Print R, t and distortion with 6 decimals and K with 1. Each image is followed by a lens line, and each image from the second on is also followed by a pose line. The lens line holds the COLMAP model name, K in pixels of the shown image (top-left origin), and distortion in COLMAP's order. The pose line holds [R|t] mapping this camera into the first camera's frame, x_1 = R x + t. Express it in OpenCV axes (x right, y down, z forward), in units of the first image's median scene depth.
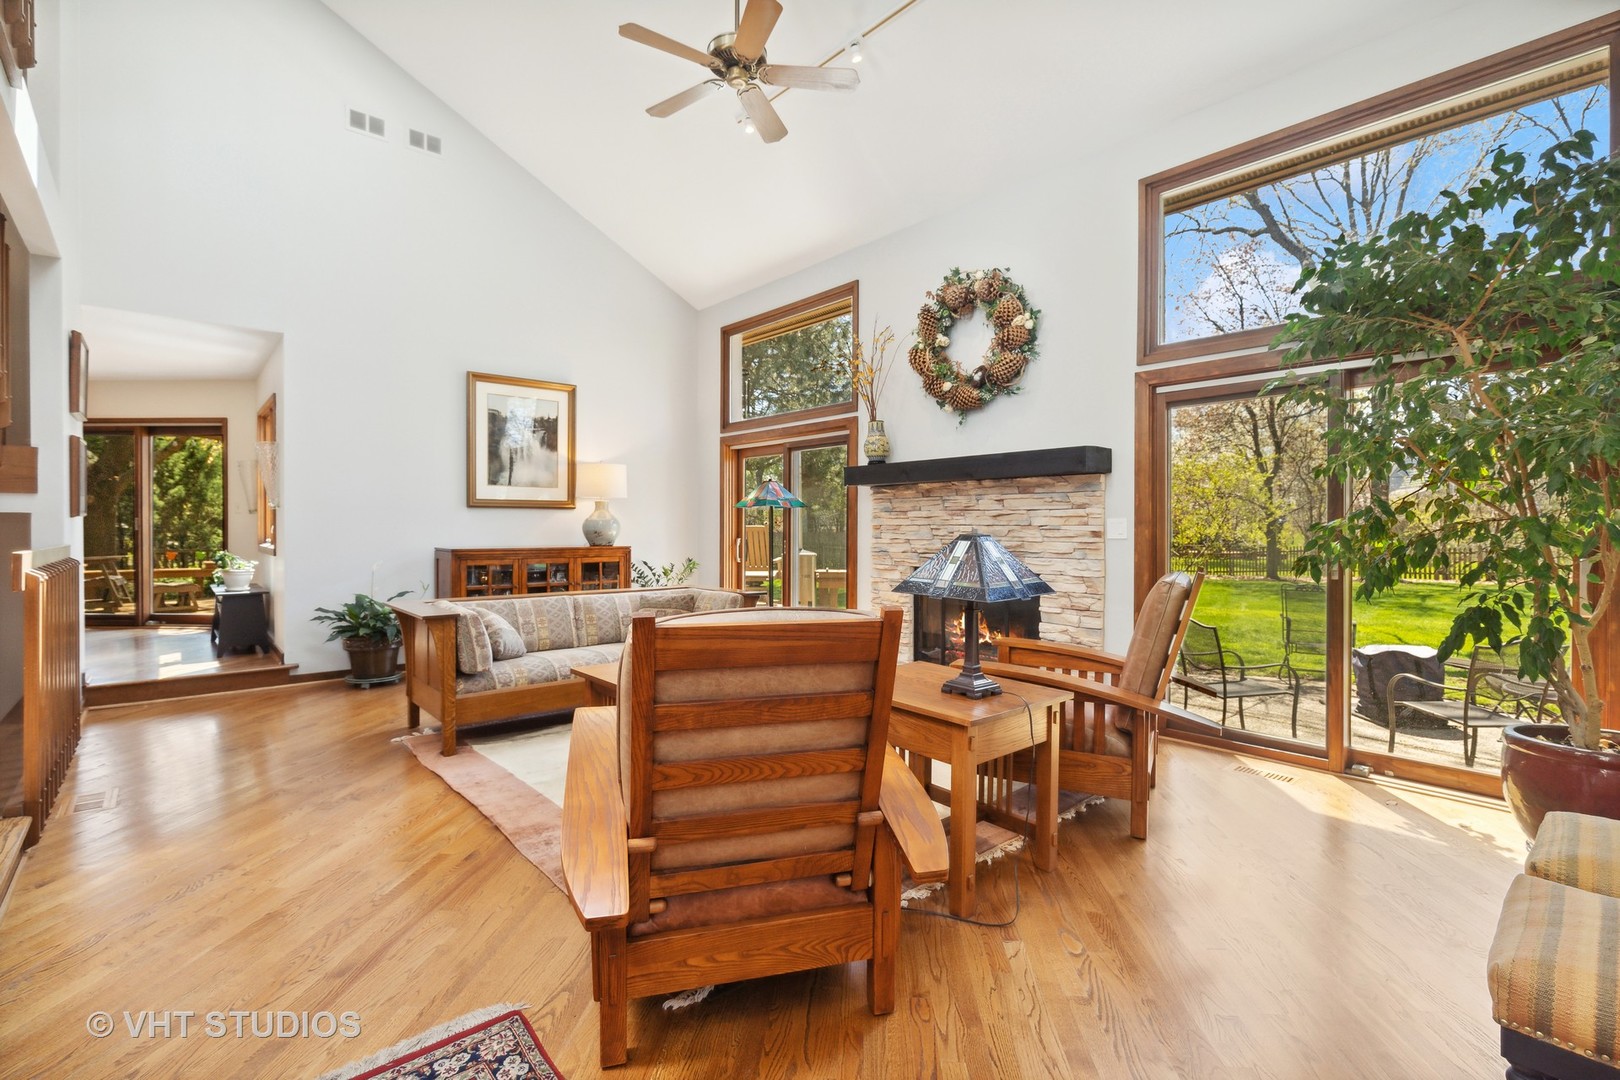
lens RADIAL K [[739.1, 0, 818.9], [0, 739.1, 528.6], [0, 0, 1]] dist [0.008062, 0.000412]
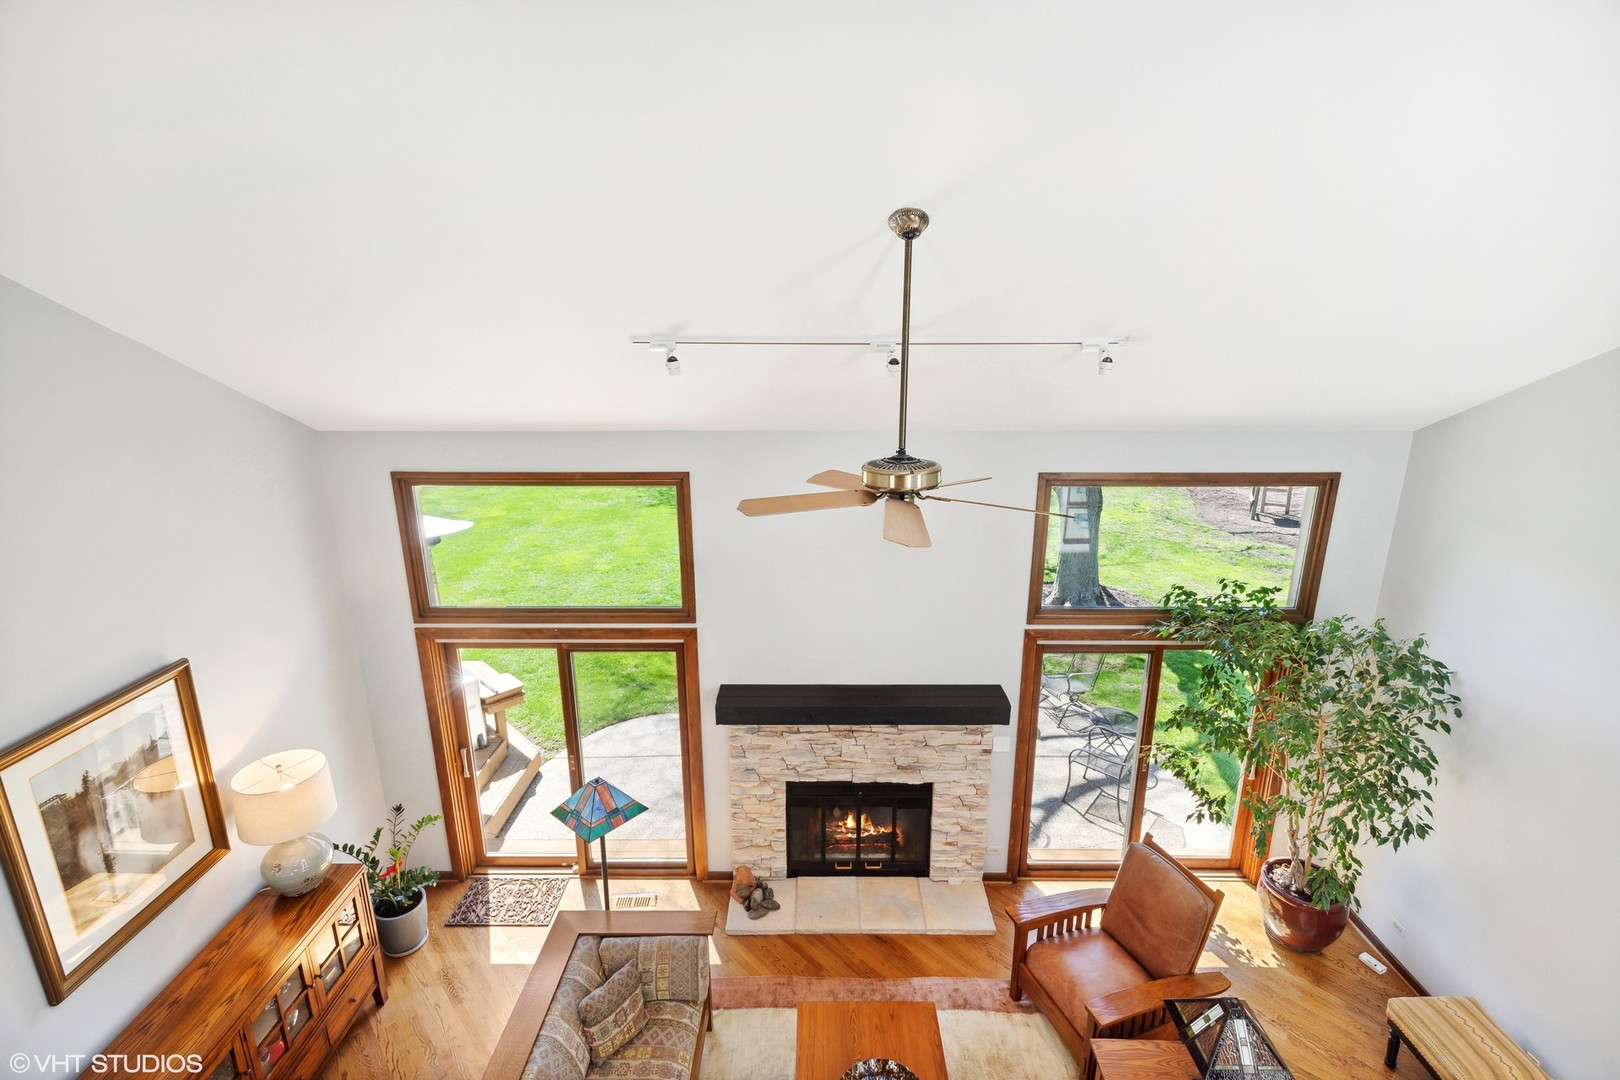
lens RADIAL K [[739.1, 0, 818.9], [0, 739.1, 528.6], [0, 0, 1]] dist [0.008062, 0.000412]
pose [[0.671527, -0.199017, 0.713754, -0.091804], [0.003881, 0.964187, 0.265194, -0.102079], [-0.740970, -0.175314, 0.648250, 0.074675]]
